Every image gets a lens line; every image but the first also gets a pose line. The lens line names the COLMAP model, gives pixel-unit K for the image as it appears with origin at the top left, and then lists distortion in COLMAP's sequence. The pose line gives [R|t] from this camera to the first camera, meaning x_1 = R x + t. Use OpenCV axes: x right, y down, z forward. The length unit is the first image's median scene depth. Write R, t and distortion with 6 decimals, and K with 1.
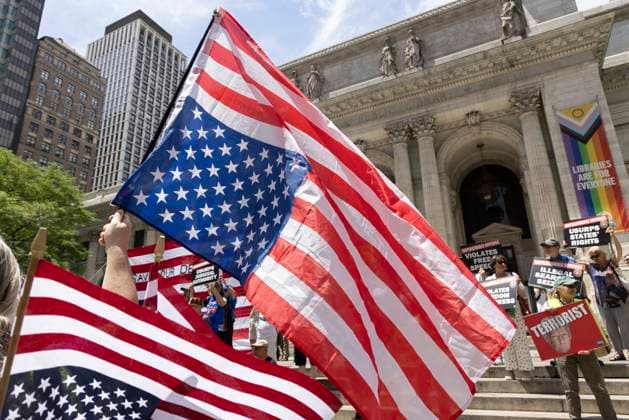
lens RADIAL K [[420.0, 0, 314.9], [0, 420.0, 209.8], [0, 0, 1]] dist [-0.000196, -0.001126]
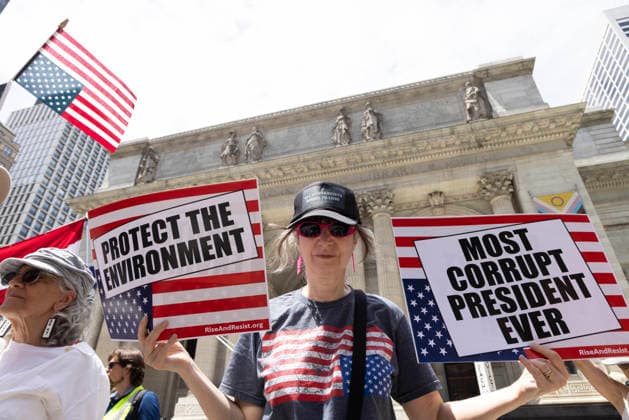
lens RADIAL K [[415.4, 0, 317.8], [0, 415.4, 210.8], [0, 0, 1]] dist [-0.001712, 0.000781]
pose [[0.976809, 0.130423, 0.169808, -0.001431], [-0.082651, 0.961282, -0.262880, 0.048232], [-0.197519, 0.242749, 0.949768, 0.246922]]
